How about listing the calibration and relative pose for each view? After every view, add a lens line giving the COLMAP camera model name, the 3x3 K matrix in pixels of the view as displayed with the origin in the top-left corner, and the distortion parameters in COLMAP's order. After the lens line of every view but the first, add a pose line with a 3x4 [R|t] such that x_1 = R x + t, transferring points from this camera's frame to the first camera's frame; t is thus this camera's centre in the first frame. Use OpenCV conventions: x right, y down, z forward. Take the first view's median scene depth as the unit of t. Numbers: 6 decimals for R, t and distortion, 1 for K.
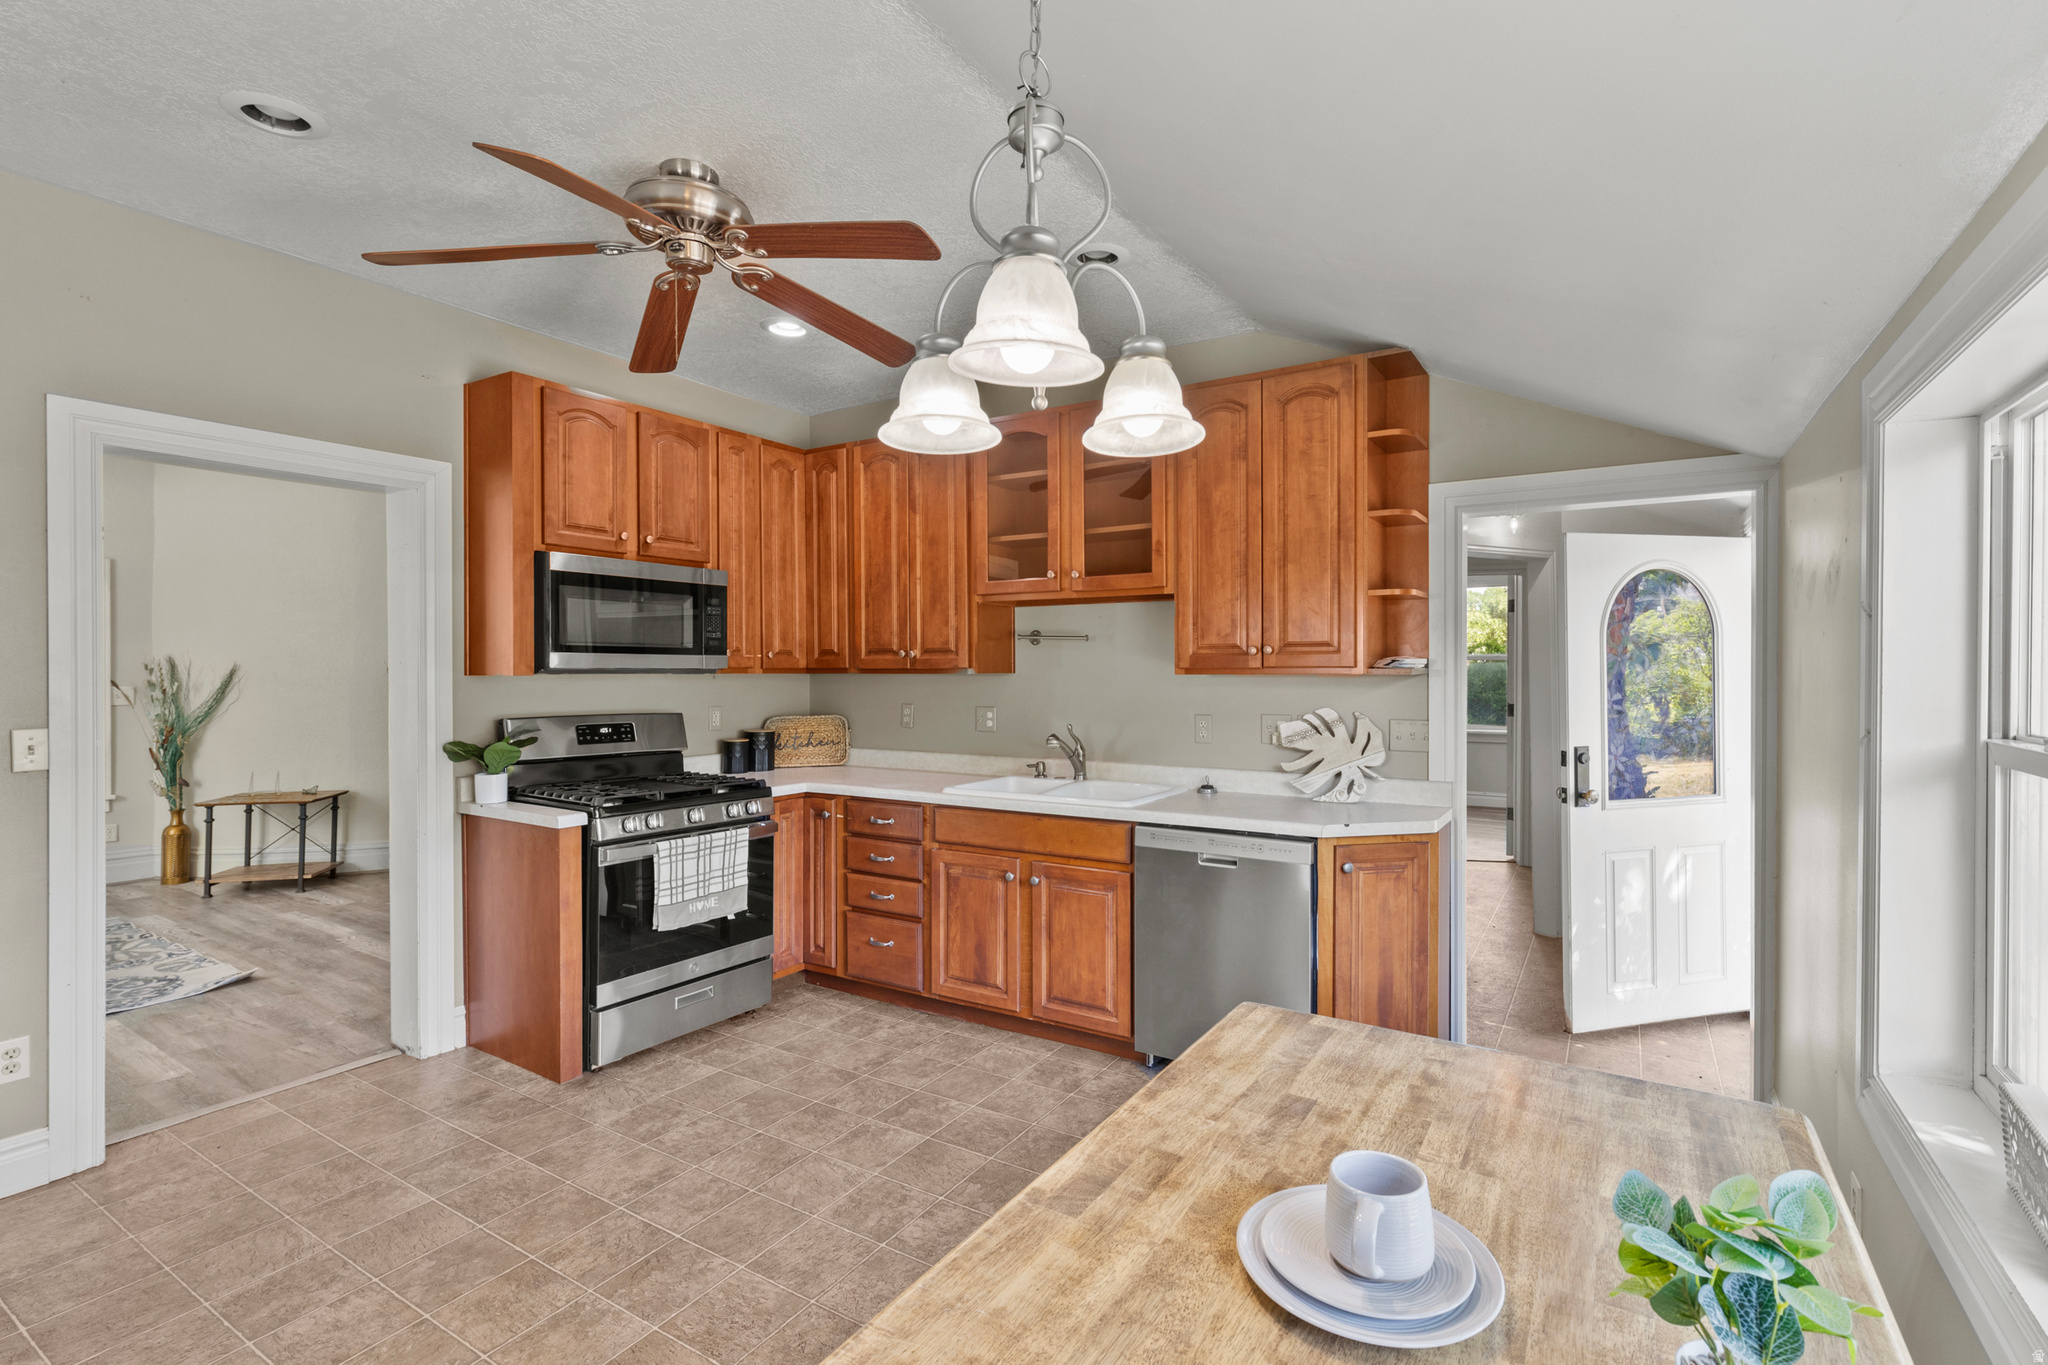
lens RADIAL K [[928.2, 0, 1037.7], [0, 928.2, 674.2], [0, 0, 1]] dist [-0.001803, -0.000156]
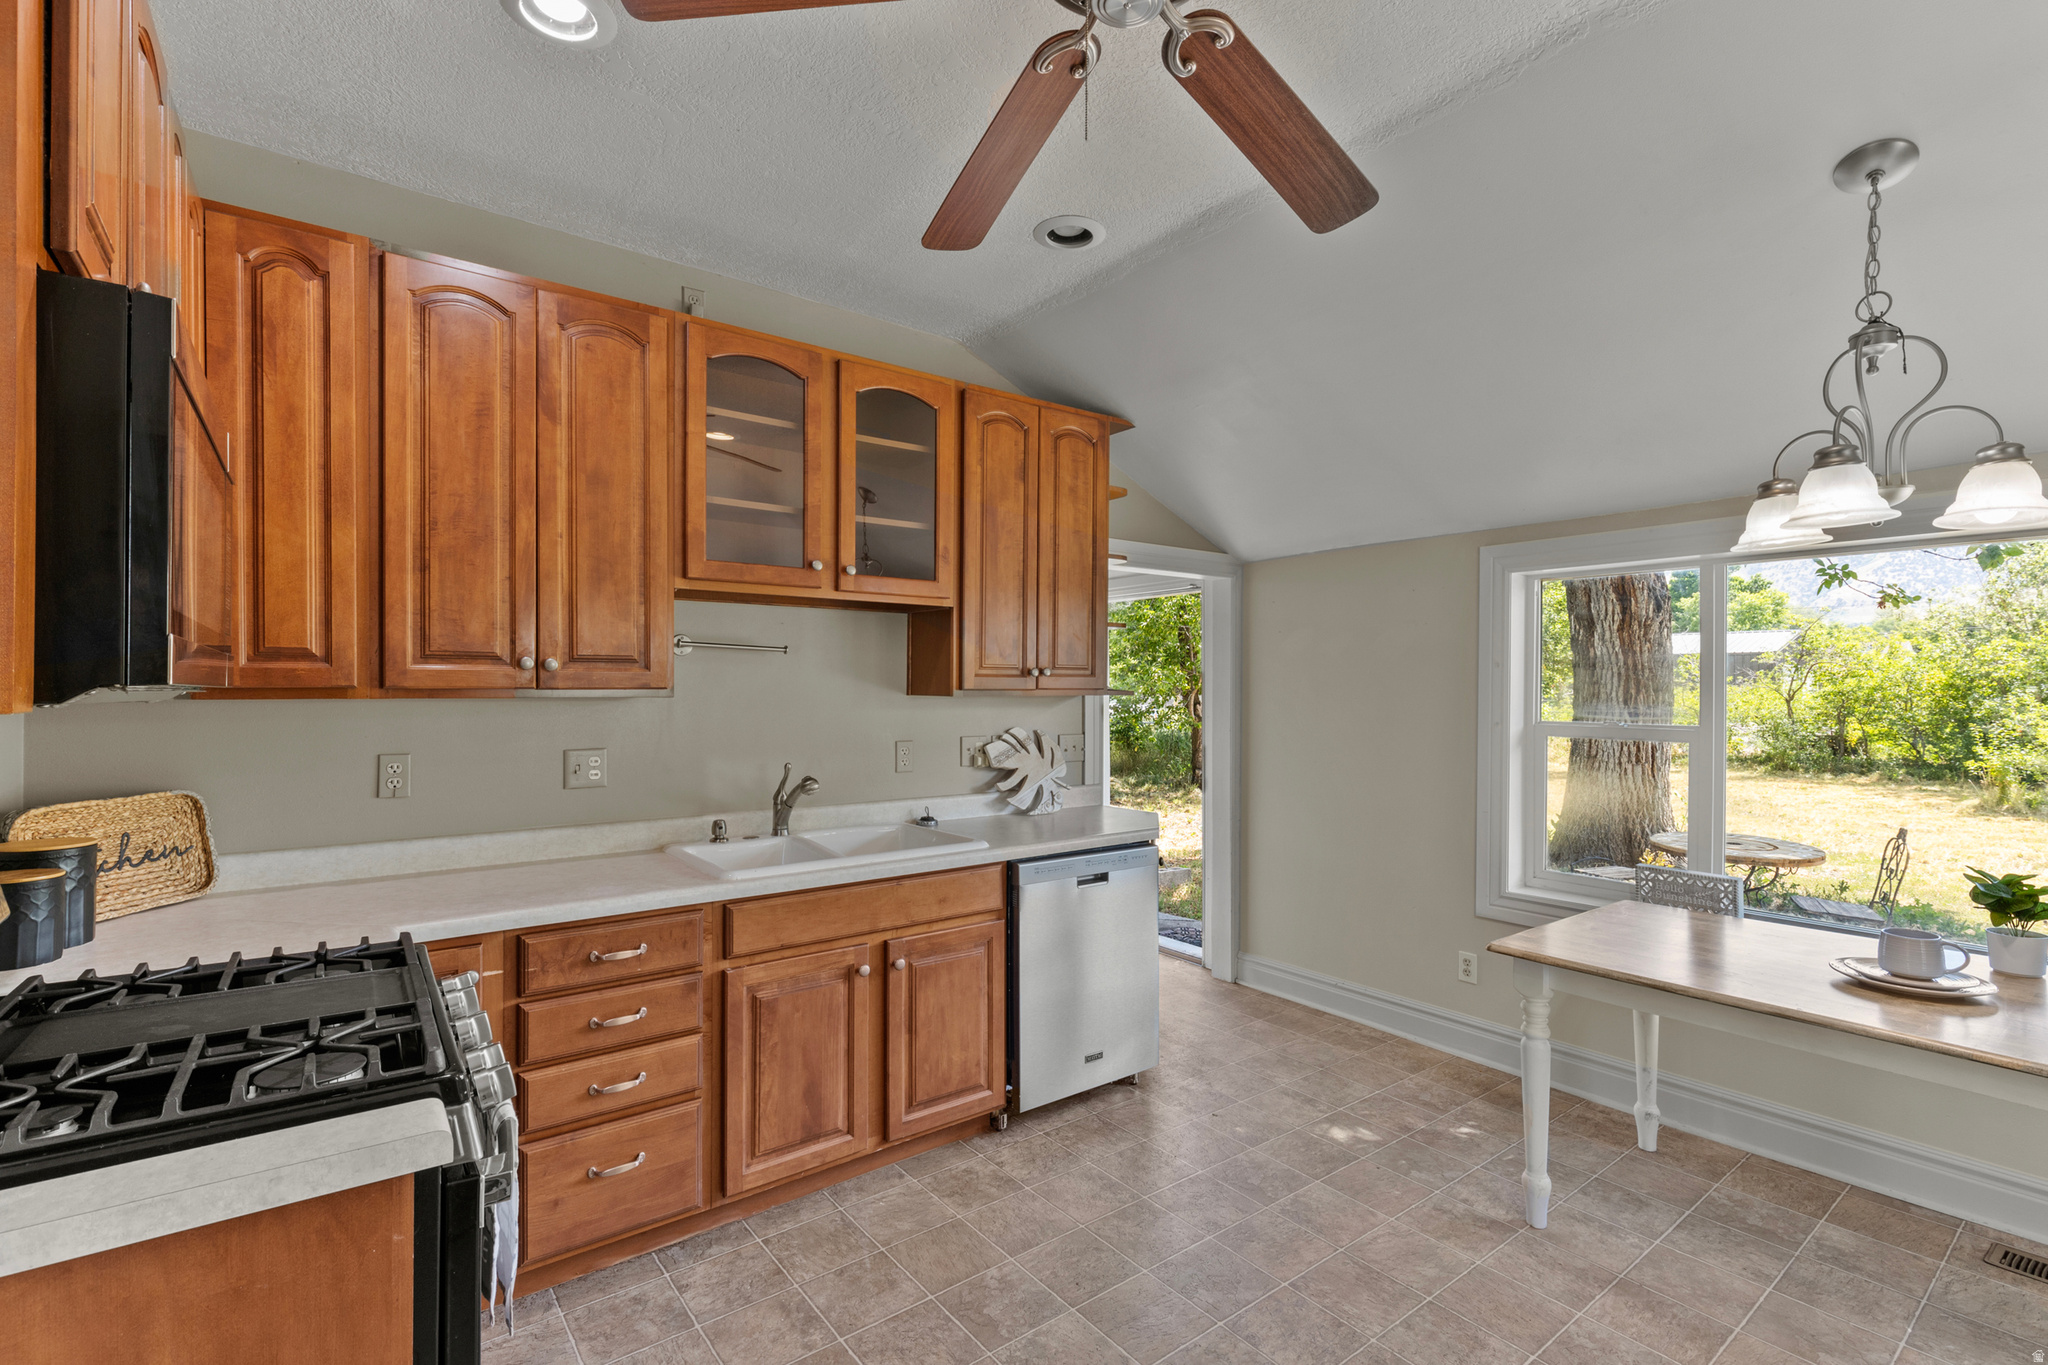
lens RADIAL K [[928.2, 0, 1035.2], [0, 928.2, 685.5], [0, 0, 1]] dist [-0.001803, -0.000156]
pose [[0.355211, 0.004688, 0.934774, -0.670289], [-0.000216, 0.999988, -0.004933, -0.006174], [-0.934786, 0.001550, 0.355208, 0.603695]]
